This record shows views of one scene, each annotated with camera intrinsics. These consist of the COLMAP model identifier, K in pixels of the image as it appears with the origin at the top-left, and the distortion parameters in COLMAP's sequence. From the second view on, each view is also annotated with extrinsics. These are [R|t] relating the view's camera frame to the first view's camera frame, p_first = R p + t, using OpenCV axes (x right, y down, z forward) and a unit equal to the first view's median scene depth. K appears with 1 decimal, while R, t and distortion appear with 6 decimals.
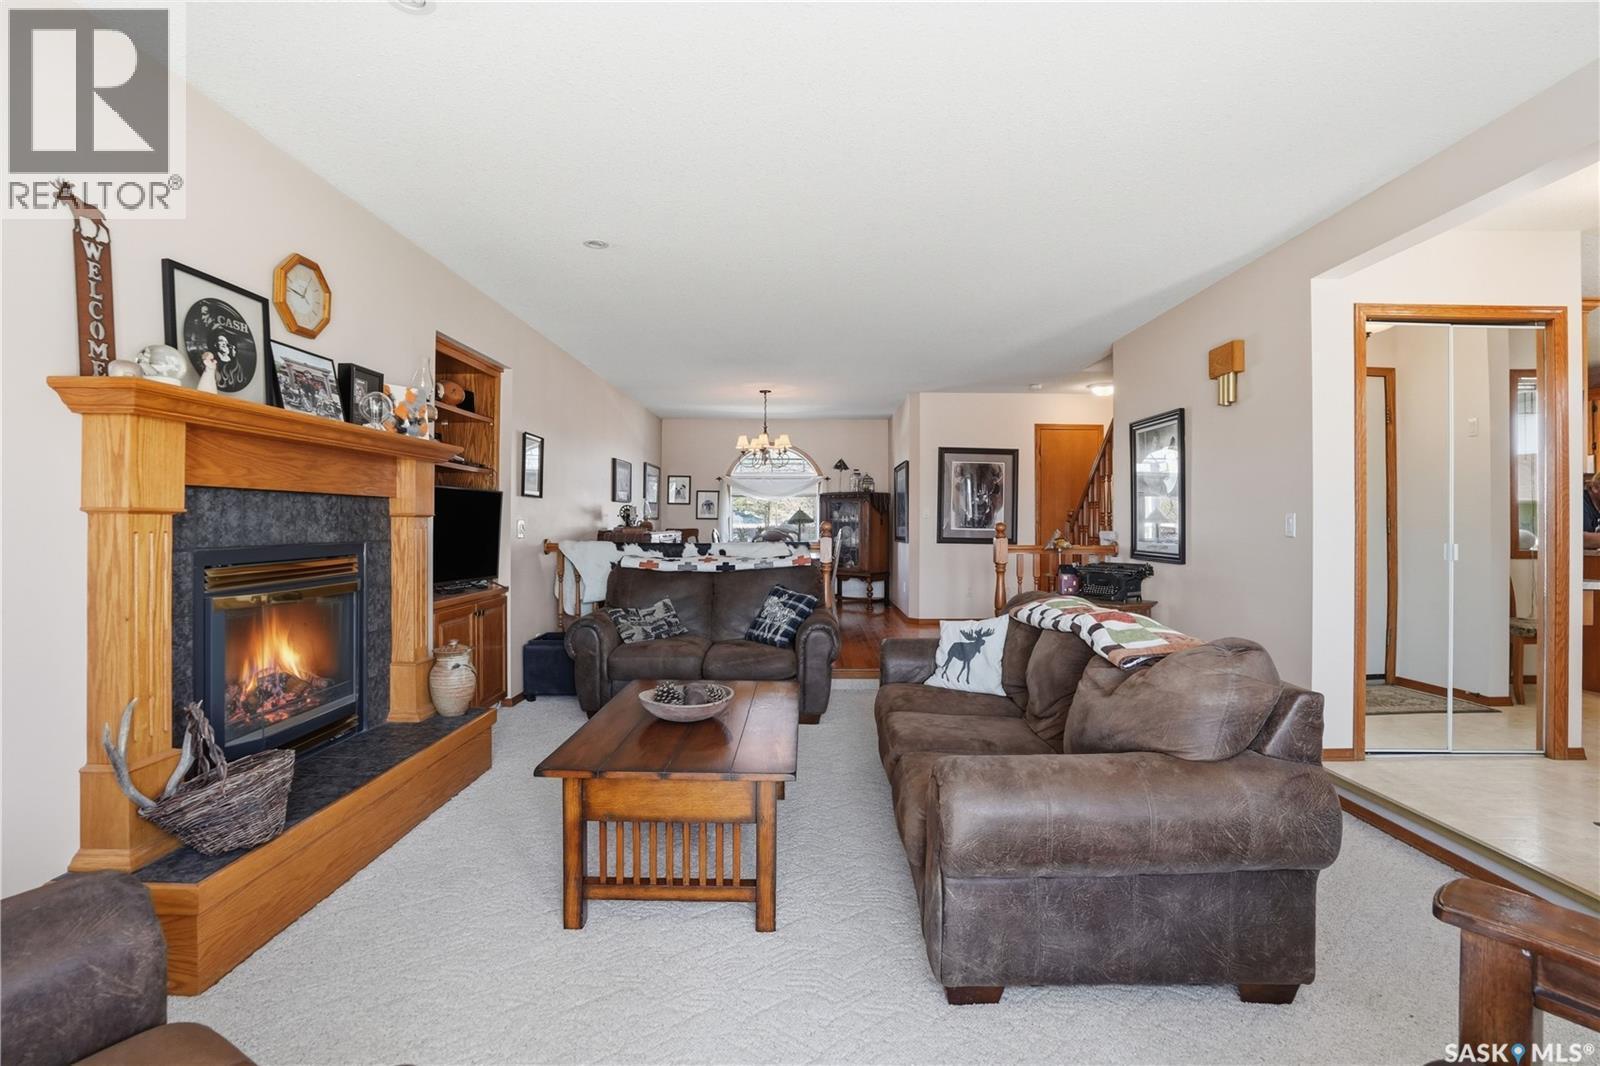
lens RADIAL K [[755.4, 0, 800.3], [0, 755.4, 521.4], [0, 0, 1]] dist [-0.069737, 0.027929]
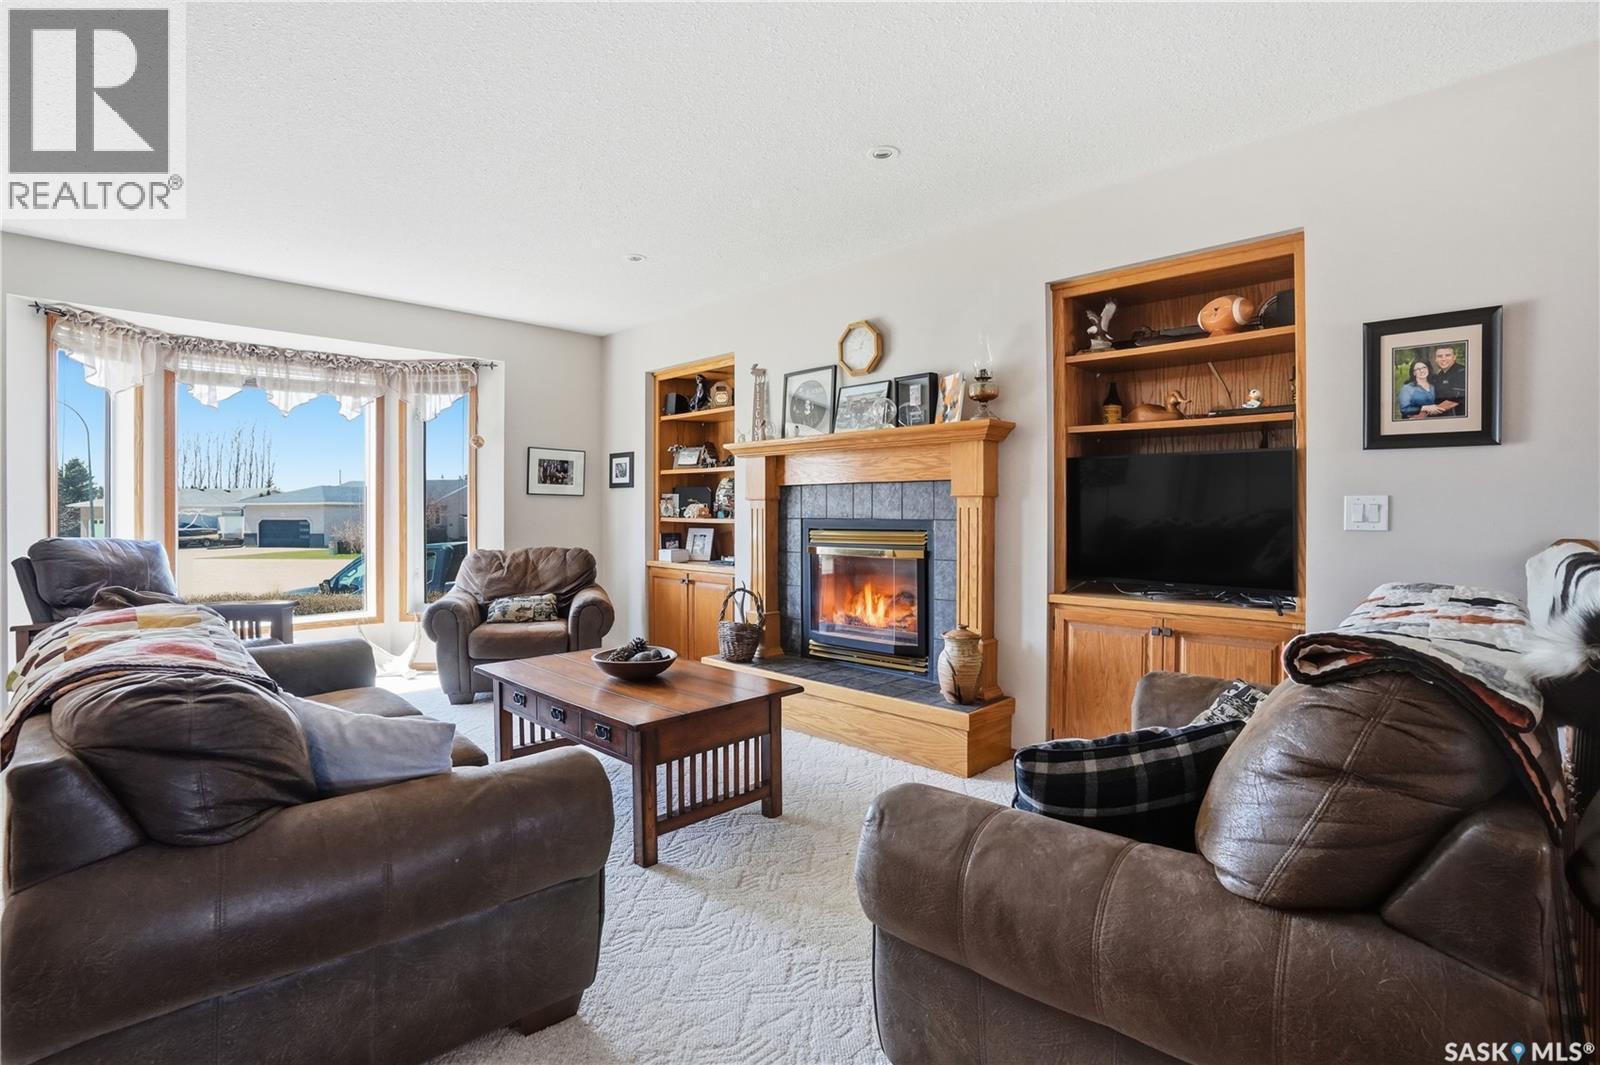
lens RADIAL K [[777.5, 0, 791.2], [0, 777.5, 510.8], [0, 0, 1]] dist [-0.000928, 0.000425]
pose [[-0.703305, 0.002321, -0.710884, 0.173400], [0.004699, 0.999988, -0.001383, 0.005806], [0.710872, -0.004313, -0.703308, 0.671632]]
